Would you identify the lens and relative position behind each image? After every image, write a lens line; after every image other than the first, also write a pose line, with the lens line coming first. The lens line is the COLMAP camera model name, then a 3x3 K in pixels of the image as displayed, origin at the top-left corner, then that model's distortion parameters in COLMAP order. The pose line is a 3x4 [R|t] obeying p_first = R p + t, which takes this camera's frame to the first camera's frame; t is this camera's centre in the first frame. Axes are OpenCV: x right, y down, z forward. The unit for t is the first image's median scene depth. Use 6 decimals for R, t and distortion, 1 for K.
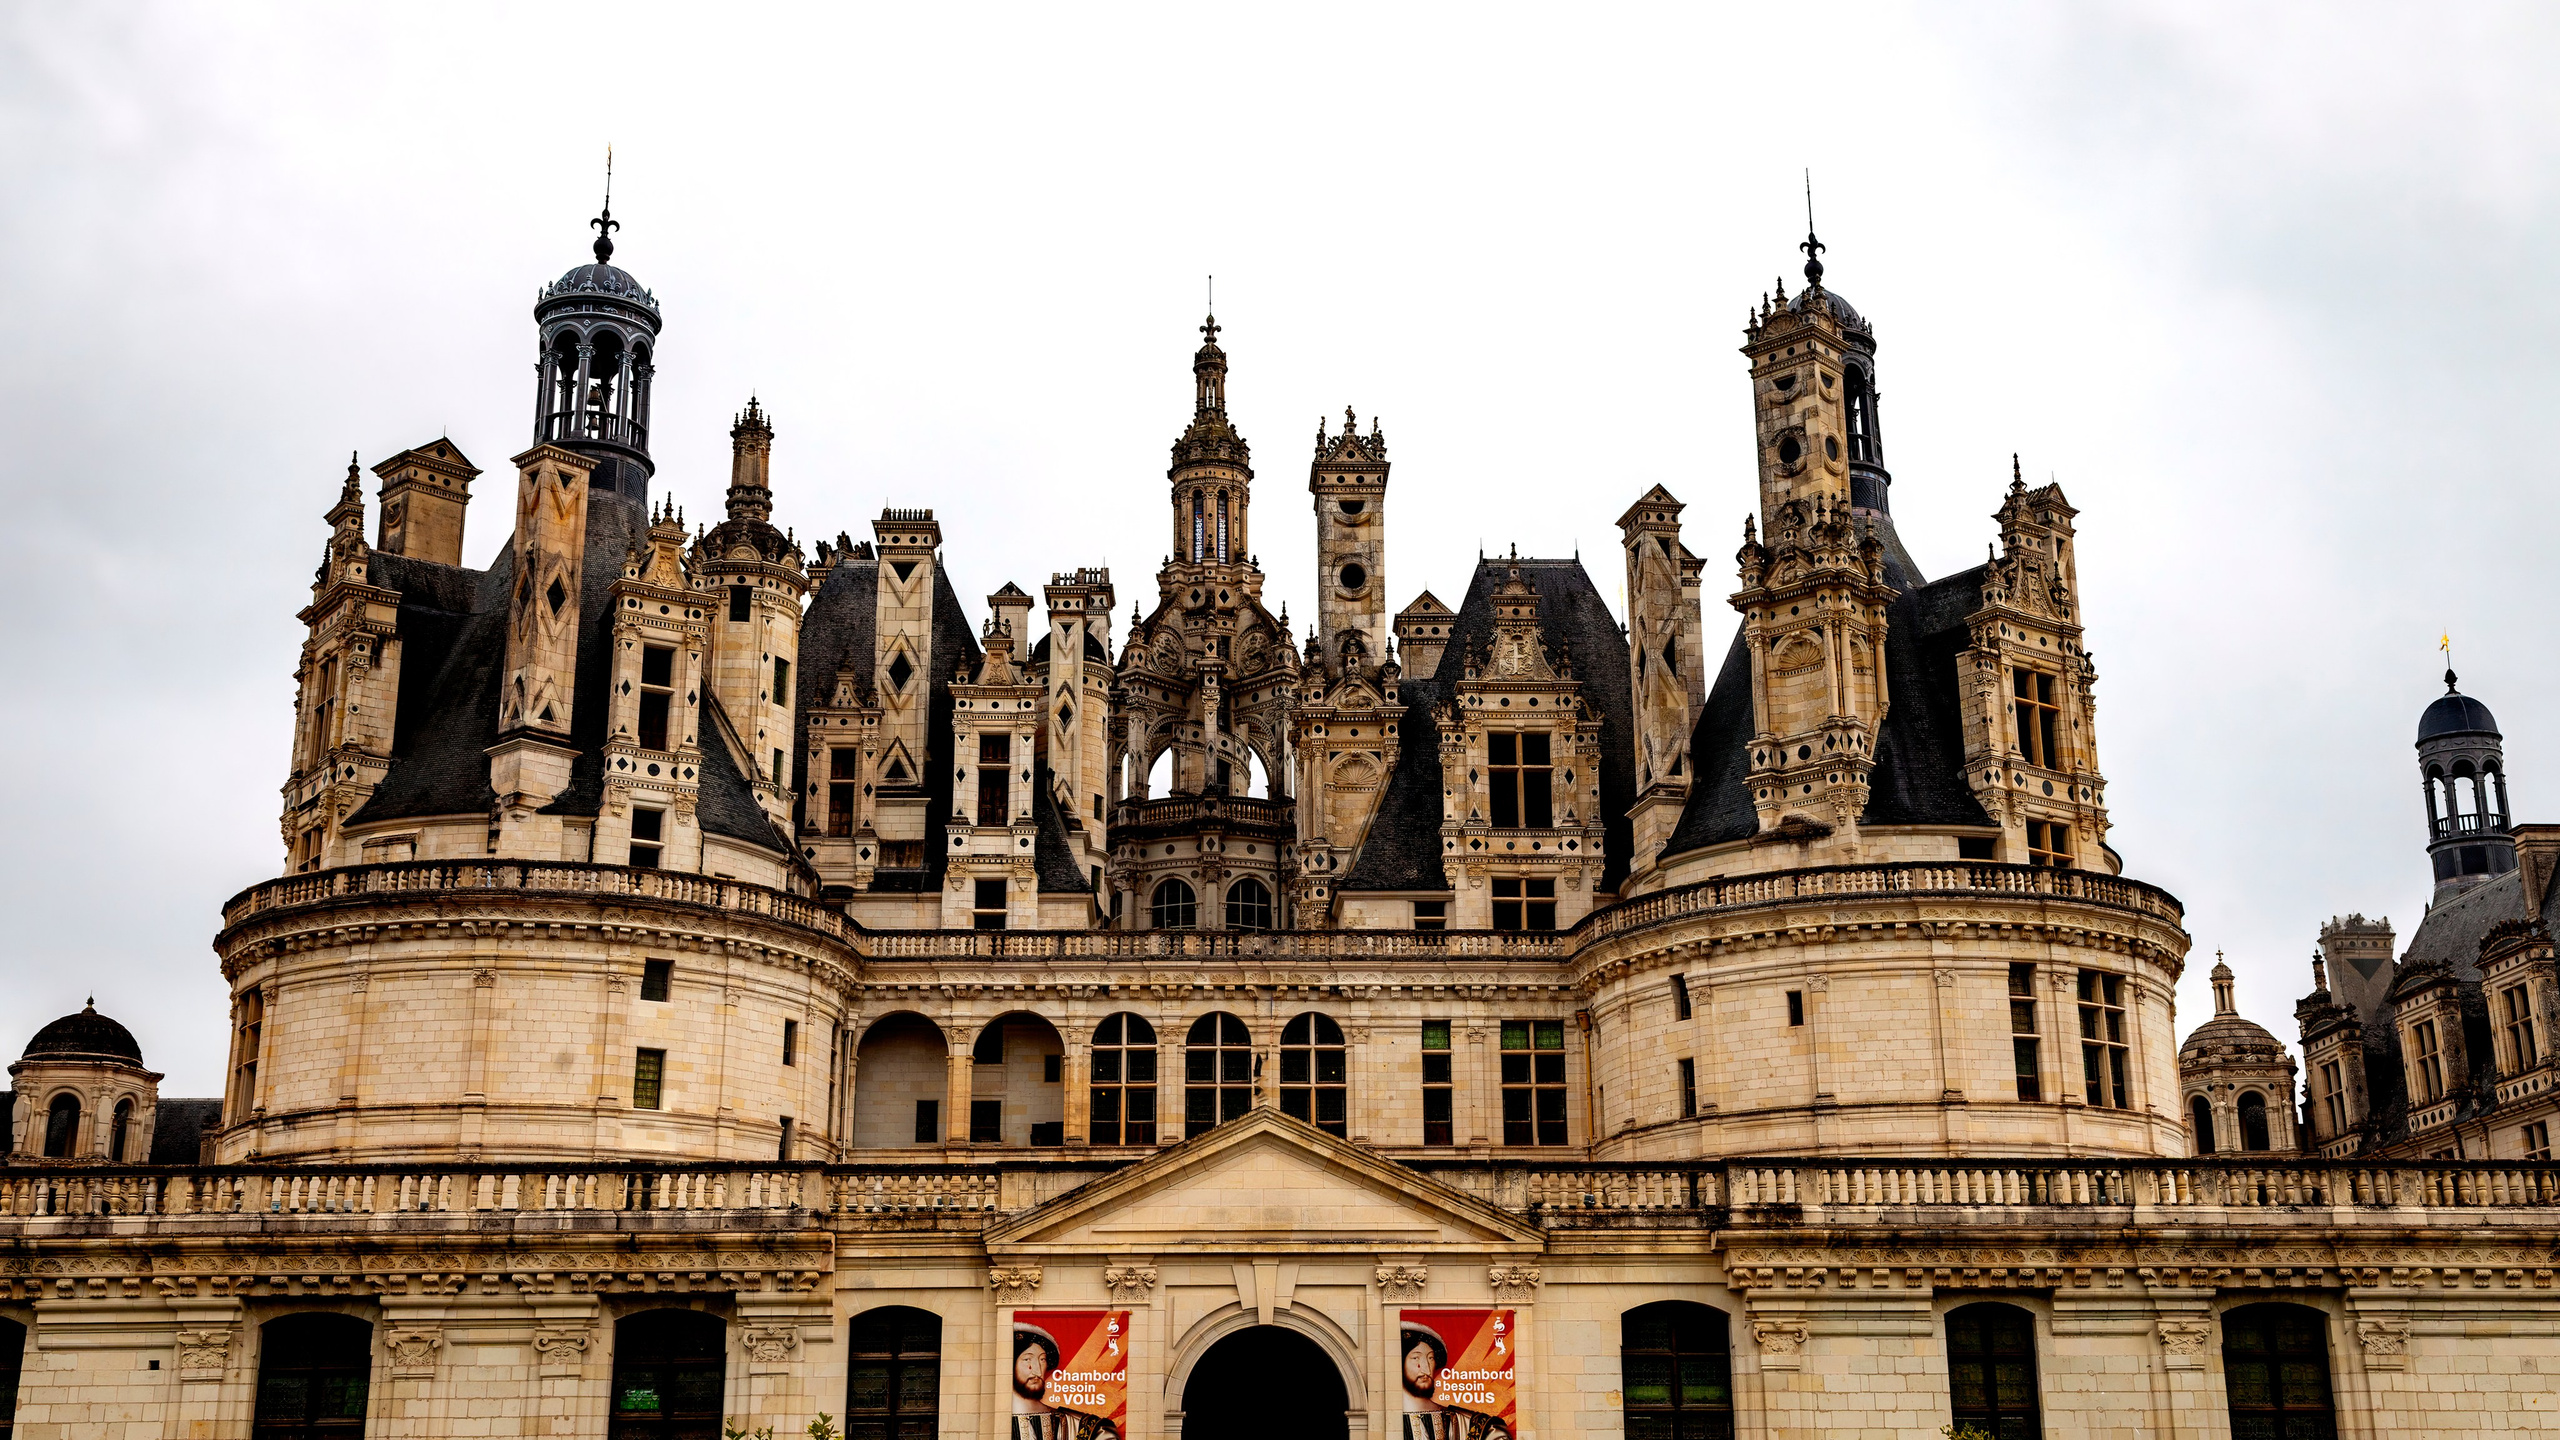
lens RADIAL K [[2937.8, 0, 1316.5], [0, 2937.8, 566.0], [0, 0, 1]] dist [0.050929, 0.000000]
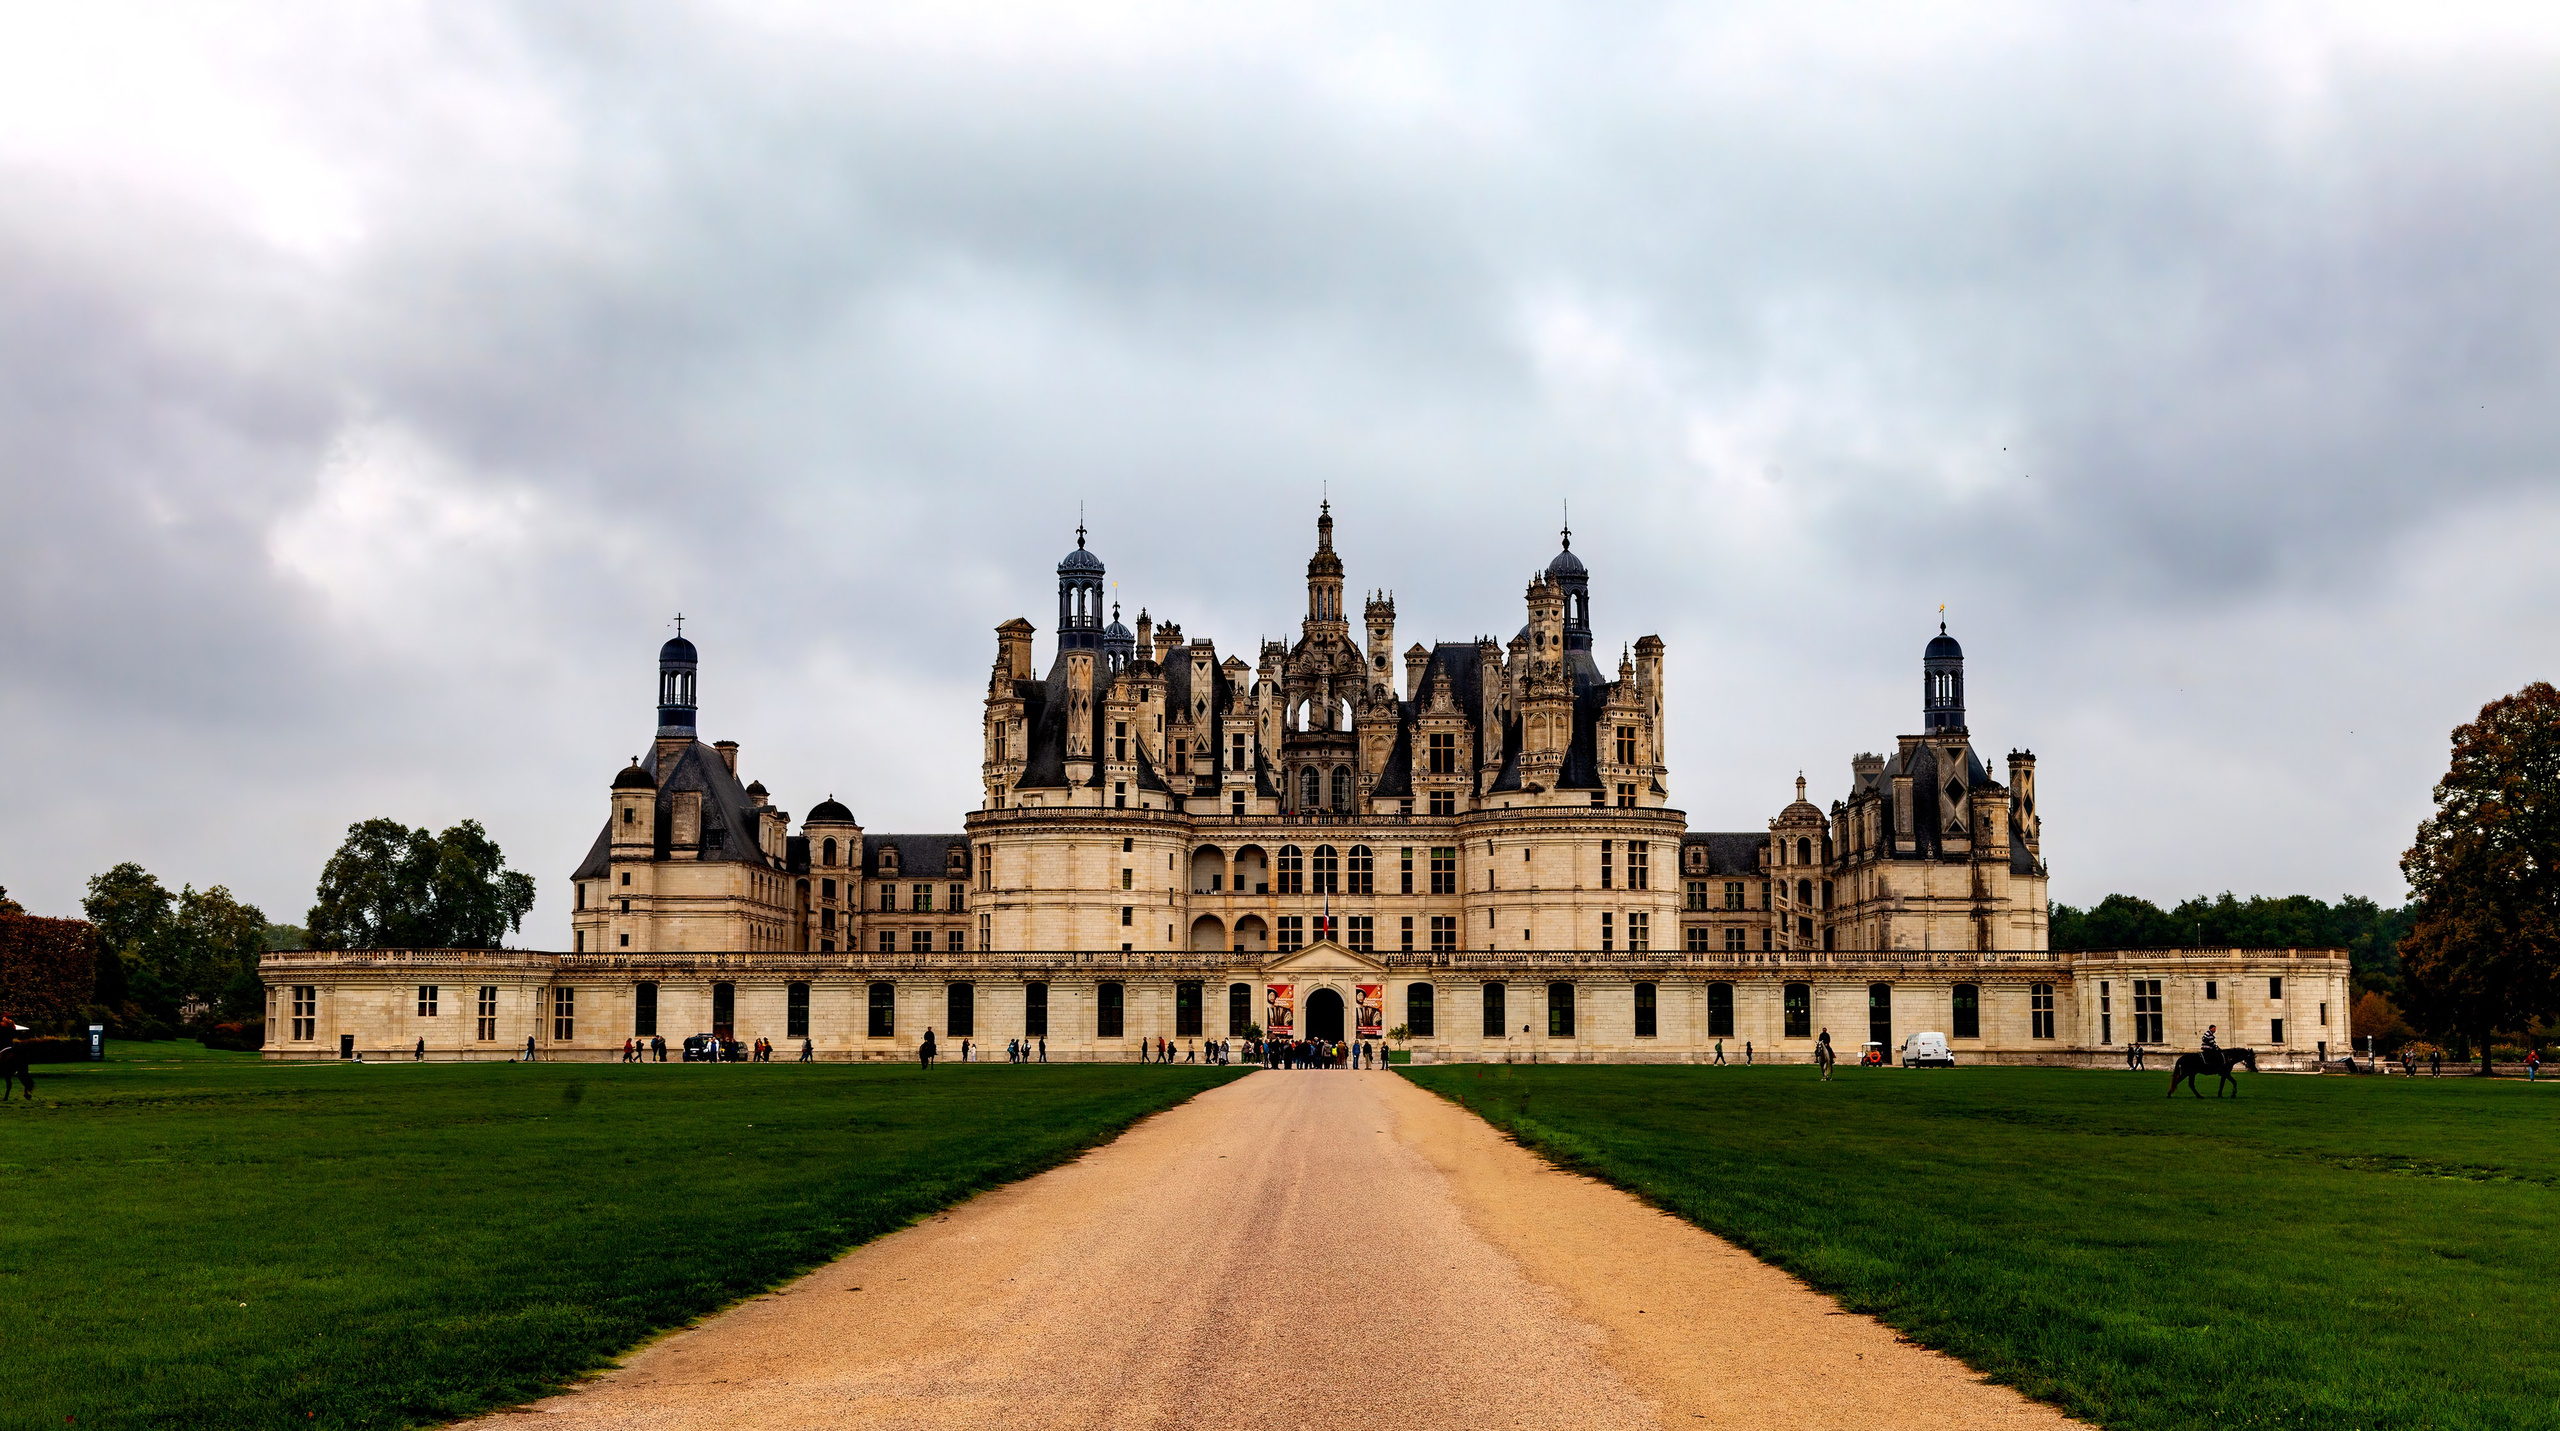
lens RADIAL K [[3172.4, 0, 1304.3], [0, 3172.4, 713.9], [0, 0, 1]] dist [0.011685, 0.000000]
pose [[0.998333, 0.002834, -0.057643, 0.114507], [0.010003, 0.975180, 0.221185, -0.607041], [0.056839, -0.221393, 0.973527, -1.796315]]
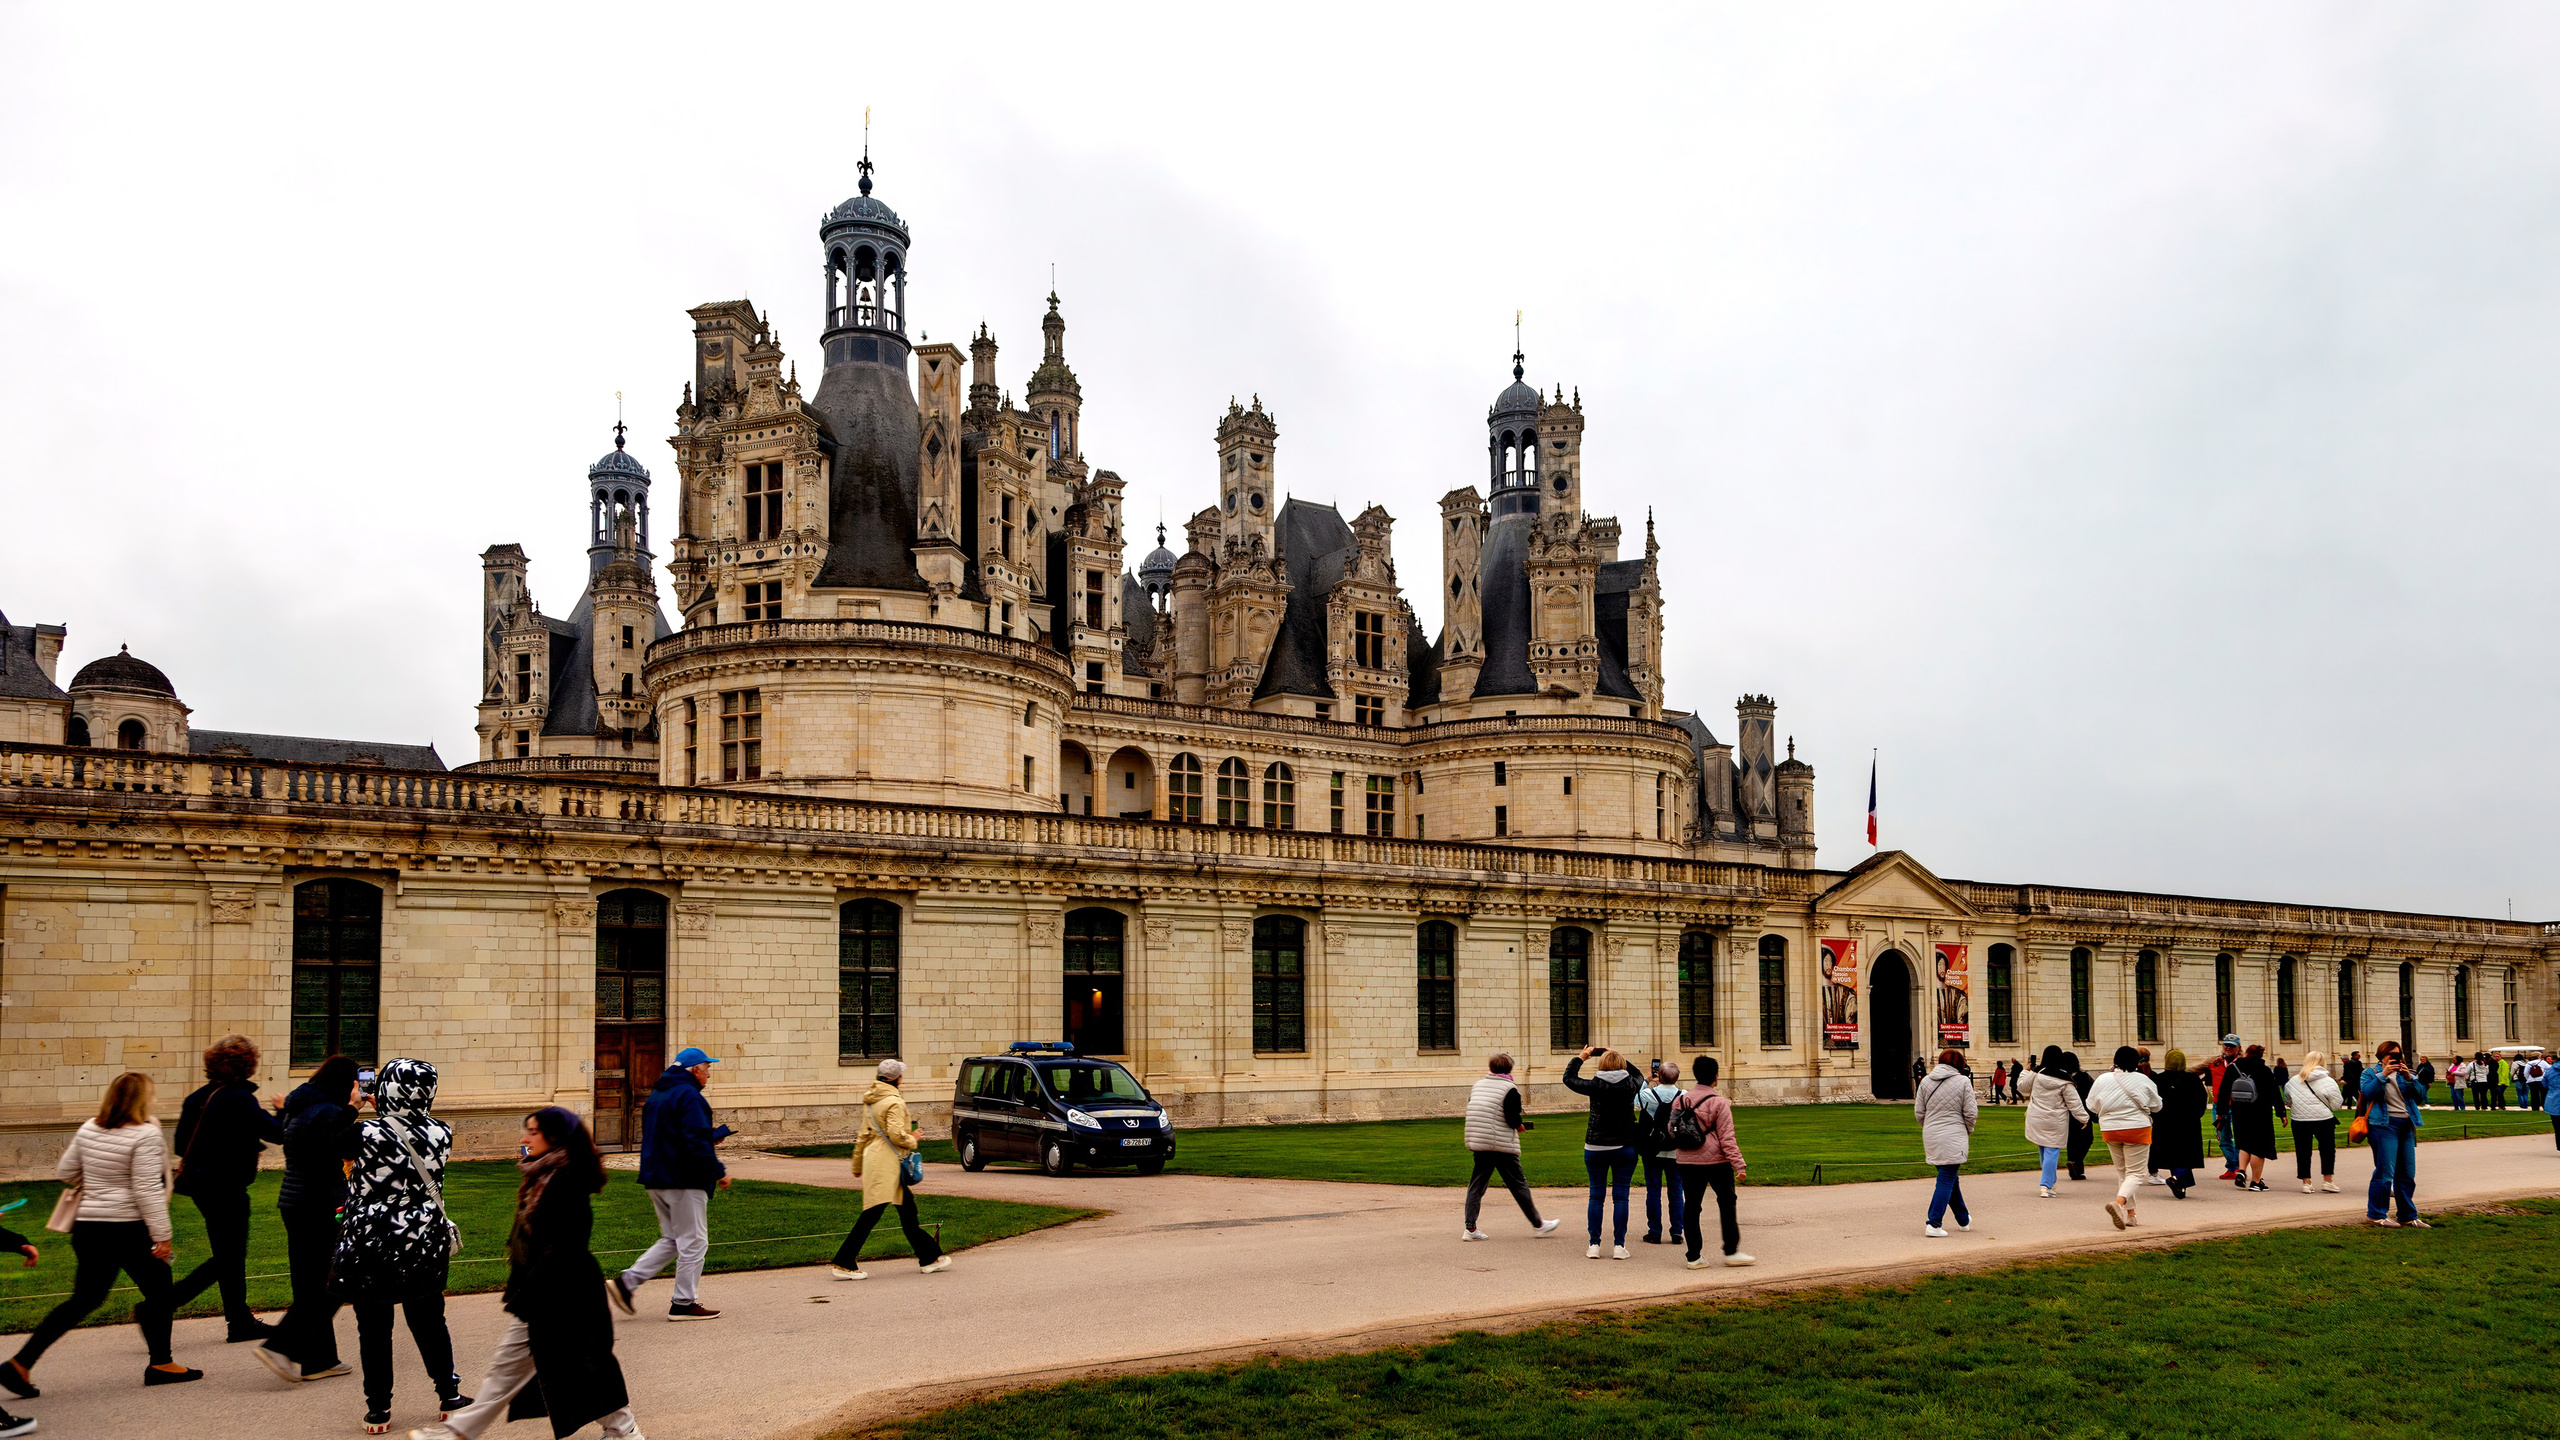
lens RADIAL K [[1842.9, 0, 1432.9], [0, 1842.9, 945.1], [0, 0, 1]] dist [-0.008099, 0.033809]
pose [[0.819538, 0.027822, 0.572349, -0.555435], [-0.174023, 0.963731, 0.202334, 0.019587], [-0.545961, -0.265422, 0.794656, 0.052066]]
